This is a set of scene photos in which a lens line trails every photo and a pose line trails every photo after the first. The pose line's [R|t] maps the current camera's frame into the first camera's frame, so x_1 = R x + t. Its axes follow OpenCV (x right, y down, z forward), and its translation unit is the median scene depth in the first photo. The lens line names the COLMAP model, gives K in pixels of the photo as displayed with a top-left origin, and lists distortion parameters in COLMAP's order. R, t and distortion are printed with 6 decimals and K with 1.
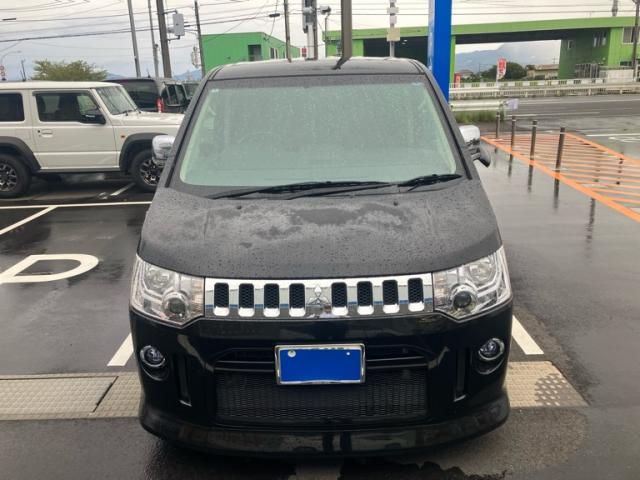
lens RADIAL K [[524.1, 0, 317.3], [0, 524.1, 239.2], [0, 0, 1]] dist [0.029041, -0.004375]
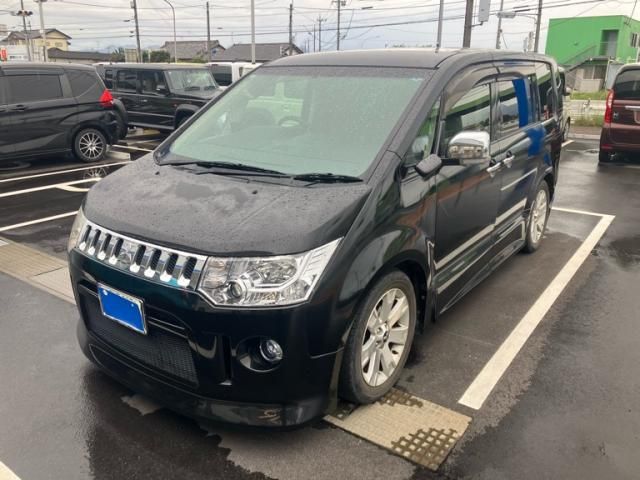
lens RADIAL K [[524.1, 0, 316.5], [0, 524.1, 240.5], [0, 0, 1]] dist [0.029041, -0.004375]
pose [[0.820255, 0.221108, -0.527534, 0.750043], [-0.207031, 0.974500, 0.086536, -0.082051], [0.533216, 0.038235, 0.845115, 0.173701]]
